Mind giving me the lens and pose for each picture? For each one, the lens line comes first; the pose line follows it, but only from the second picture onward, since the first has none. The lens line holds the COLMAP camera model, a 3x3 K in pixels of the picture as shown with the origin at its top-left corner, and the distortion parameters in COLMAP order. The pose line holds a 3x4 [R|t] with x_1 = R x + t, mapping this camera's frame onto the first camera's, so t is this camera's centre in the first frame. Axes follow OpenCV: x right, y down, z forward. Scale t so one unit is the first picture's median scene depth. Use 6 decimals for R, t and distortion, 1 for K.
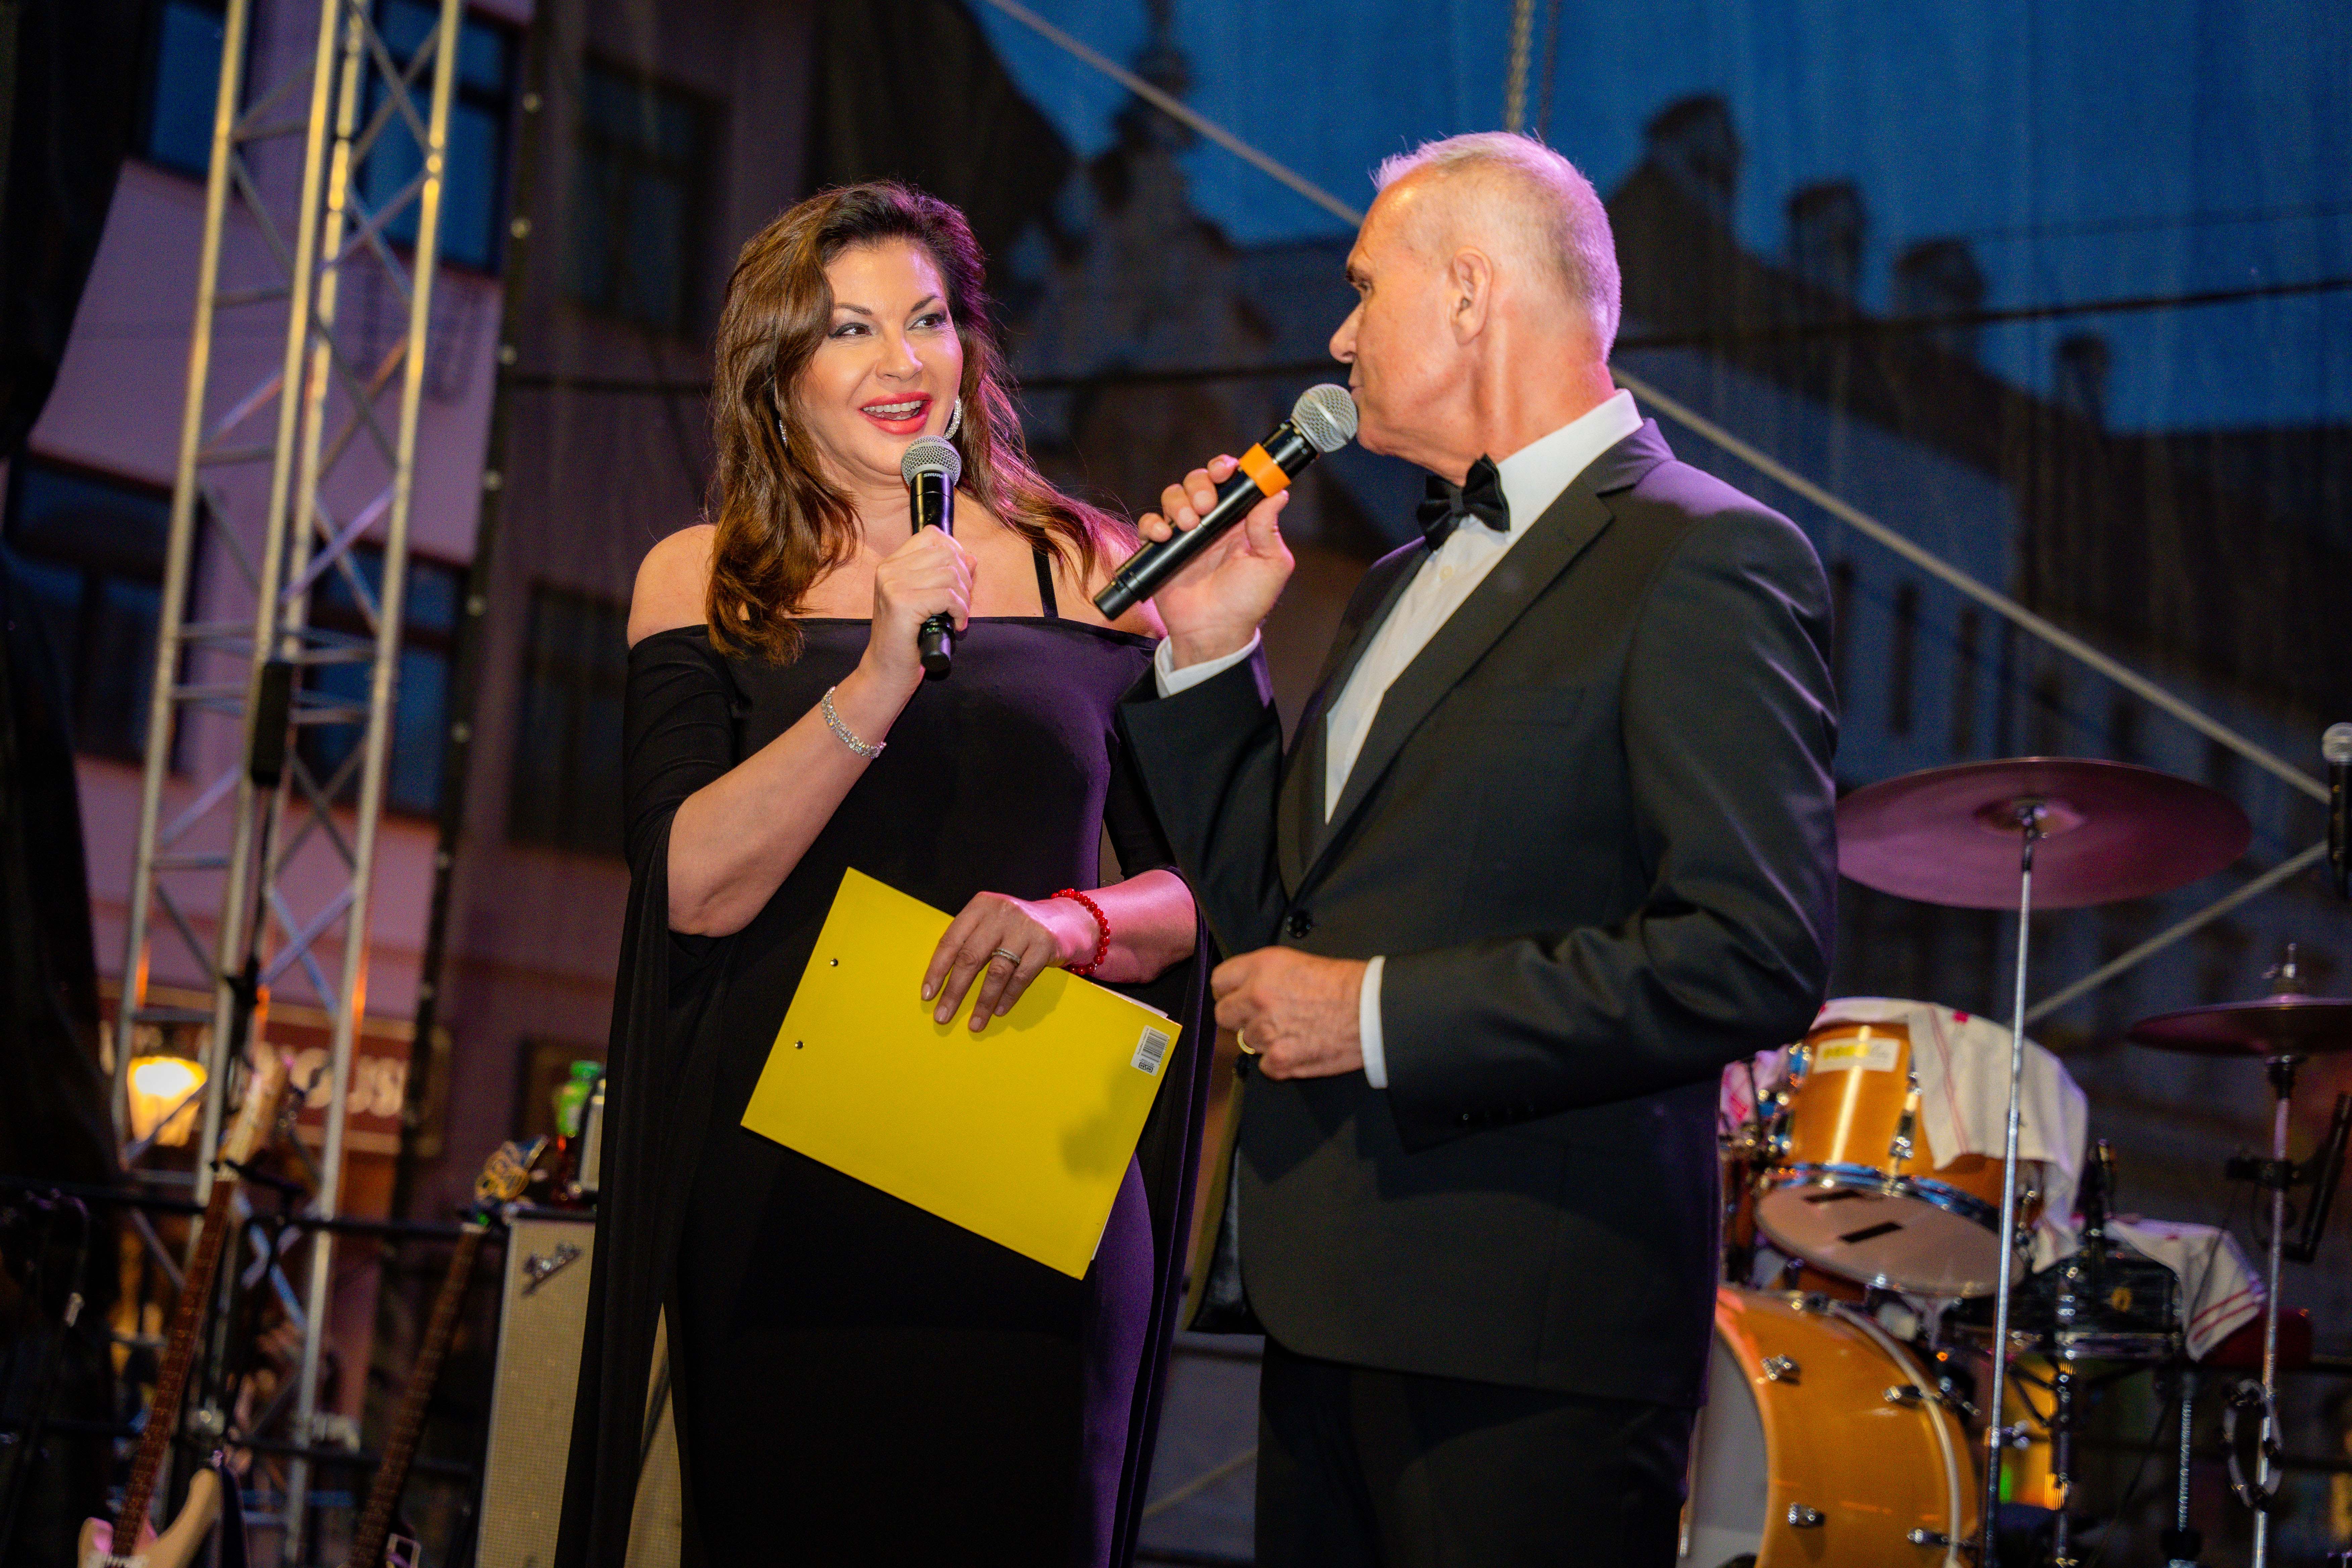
lens RADIAL K [[4534.5, 0, 1176.0], [0, 4534.5, 784.0], [0, 0, 1]] dist [-0.005974, 0.056182]
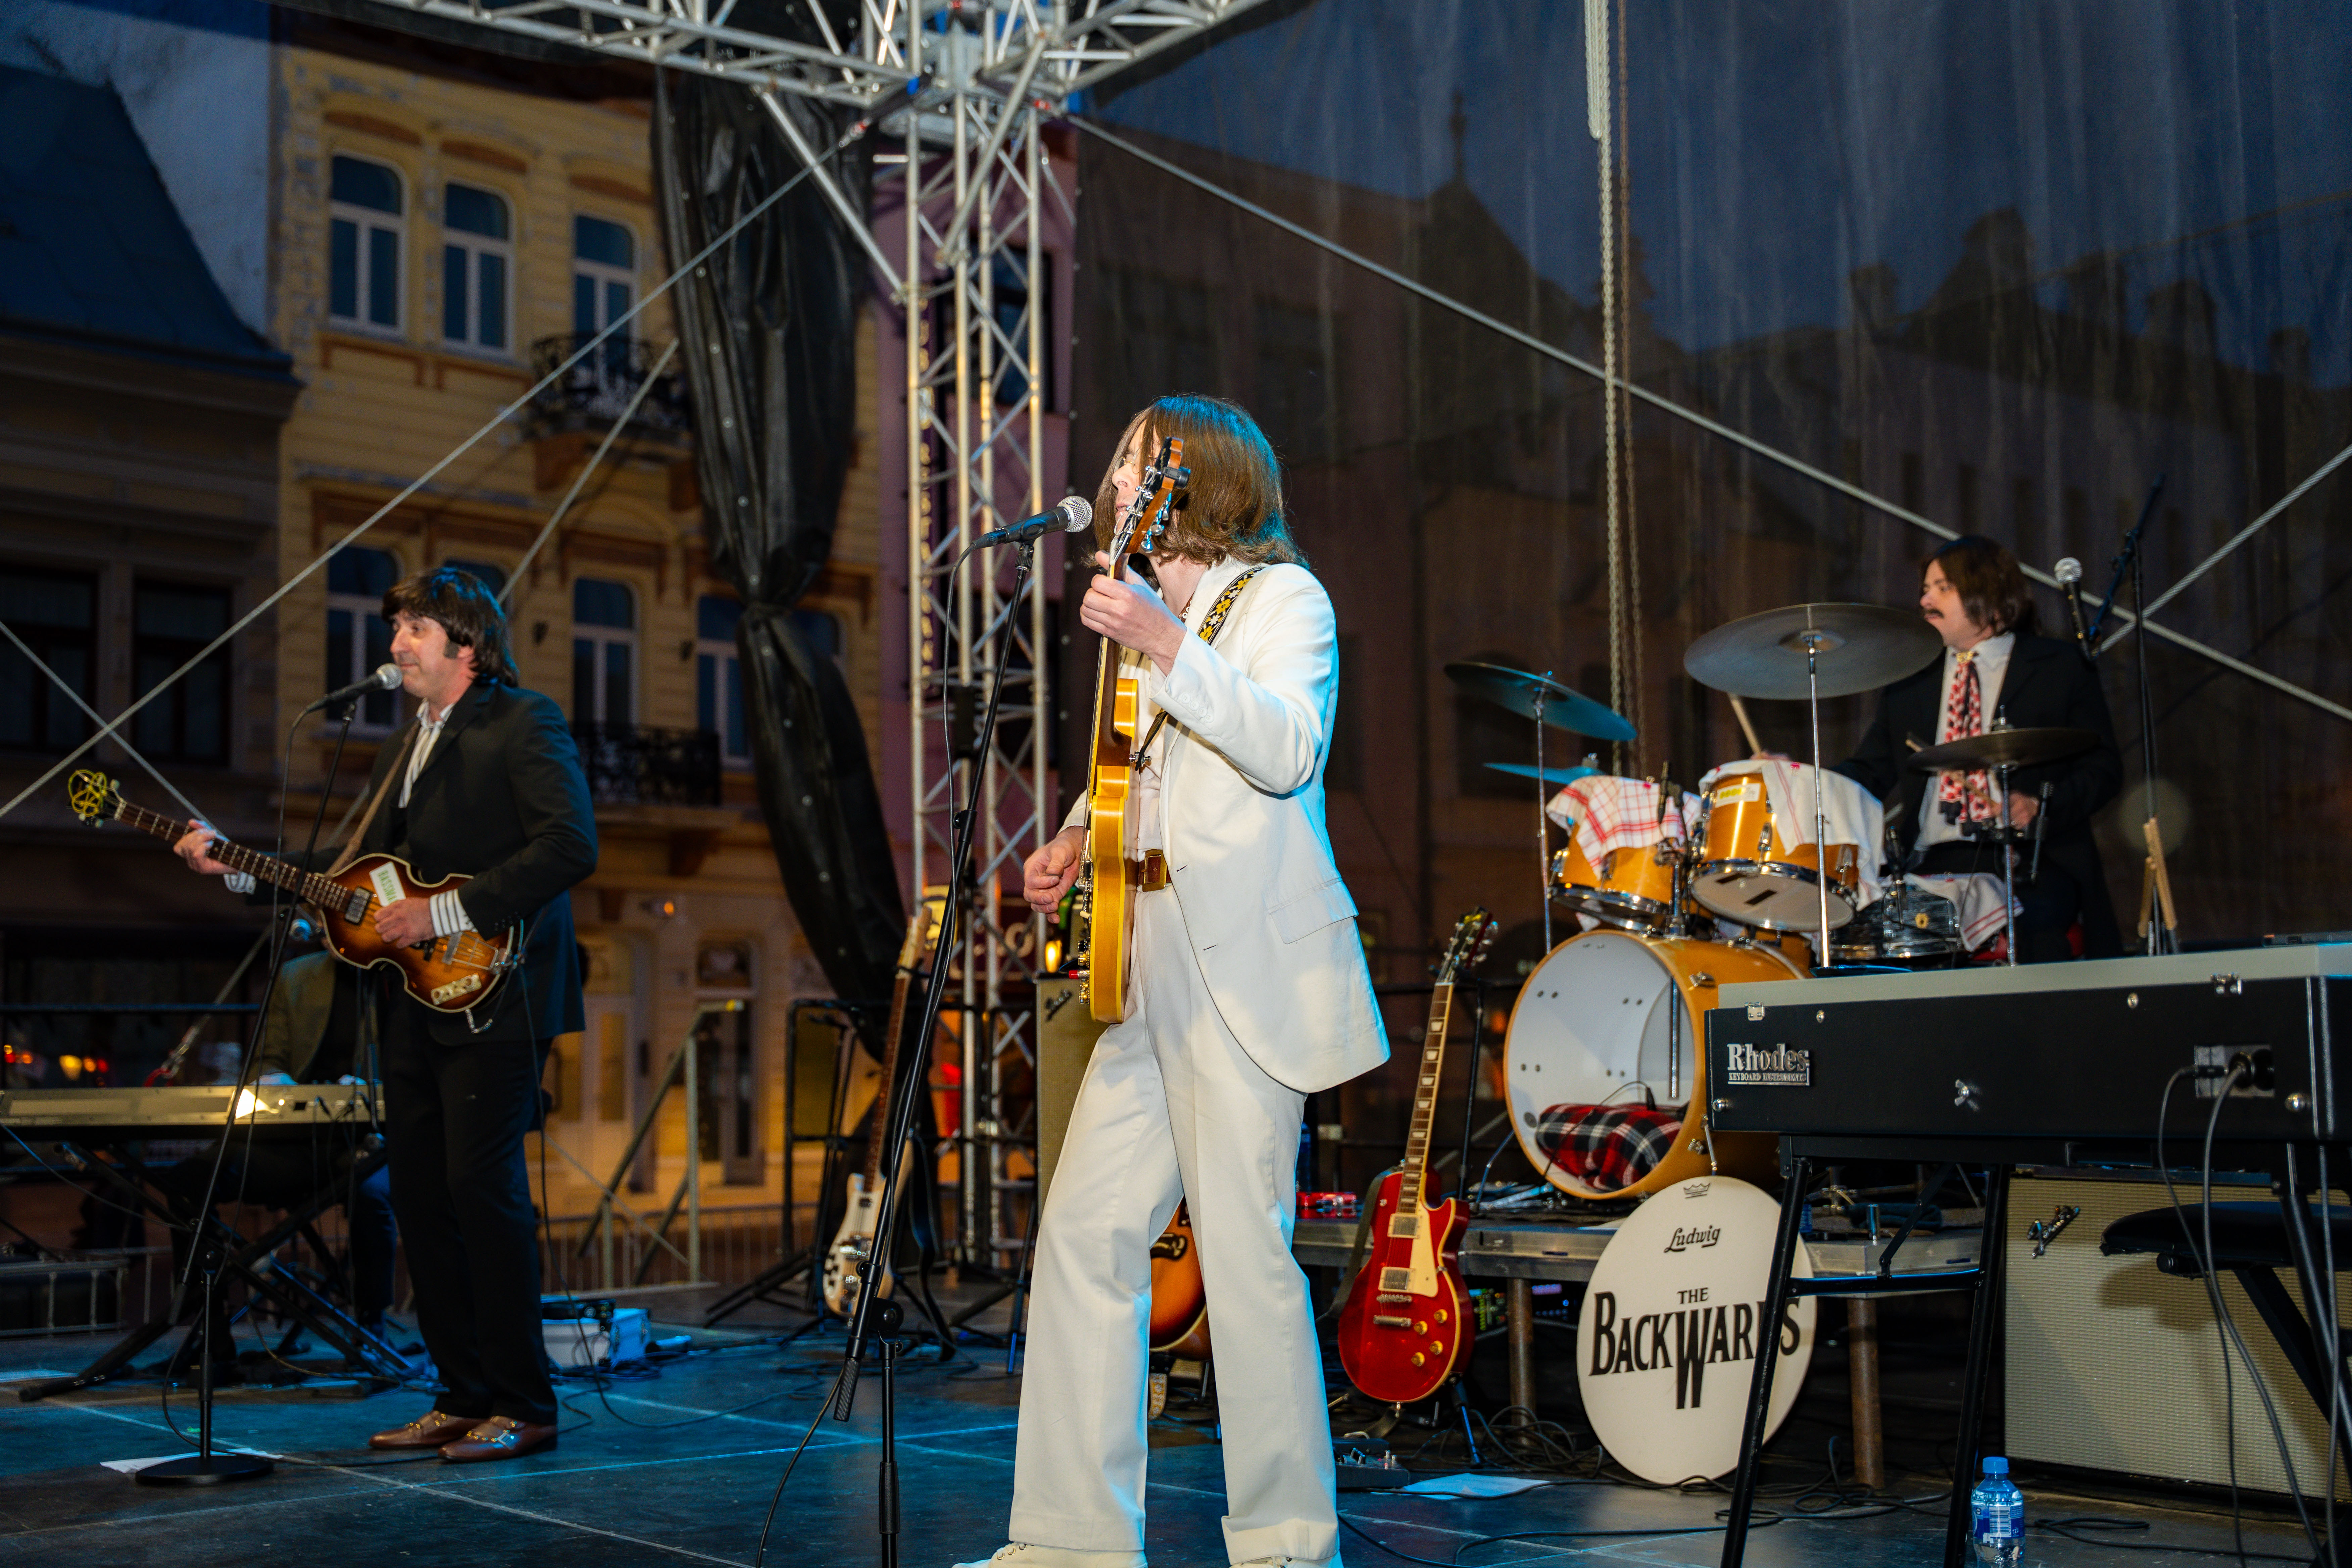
lens RADIAL K [[2878.0, 0, 1176.0], [0, 2878.0, 784.0], [0, 0, 1]] dist [0.005503, 0.005091]
pose [[0.973500, -0.117420, -0.196242, 0.086532], [0.120481, 0.992709, 0.003693, 0.014552], [0.194377, -0.027239, 0.980549, -0.056412]]
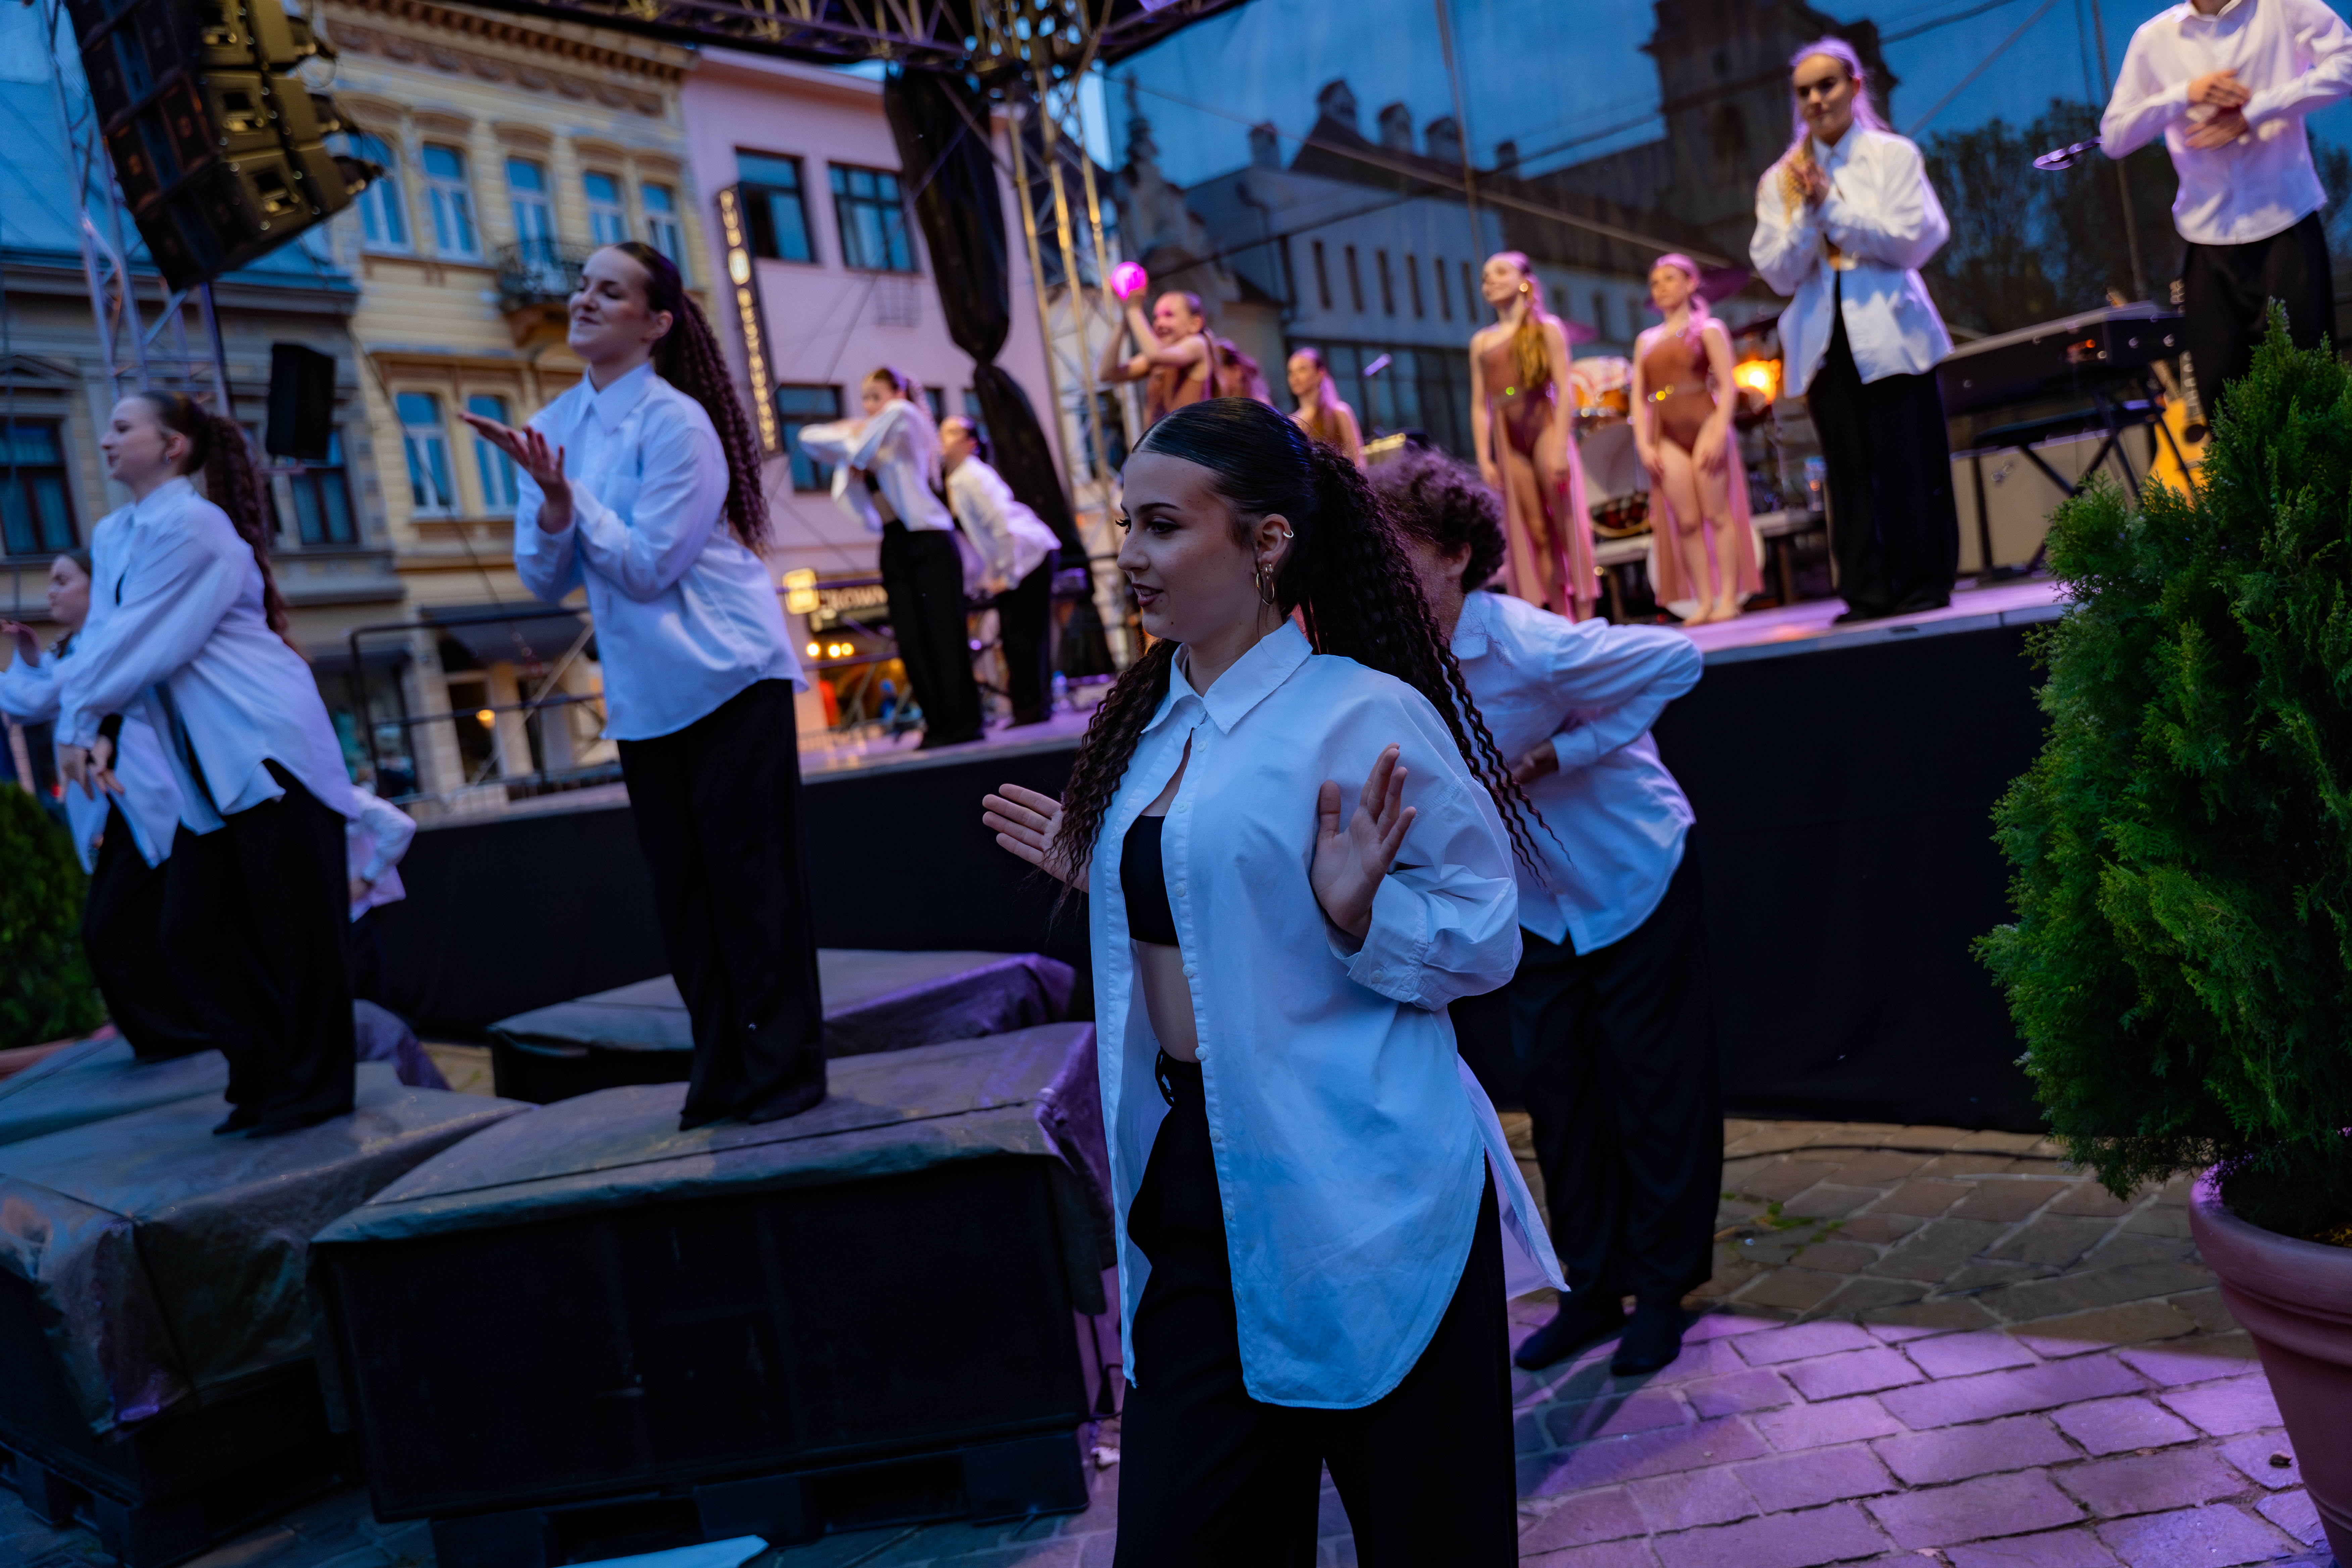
lens RADIAL K [[1892.6, 0, 1176.0], [0, 1892.6, 784.0], [0, 0, 1]] dist [0.007444, -0.018018]
pose [[0.971555, -0.235491, -0.024992, -0.178123], [0.236016, 0.954221, 0.183735, 0.006847], [-0.019420, -0.184407, 0.982658, -0.400559]]
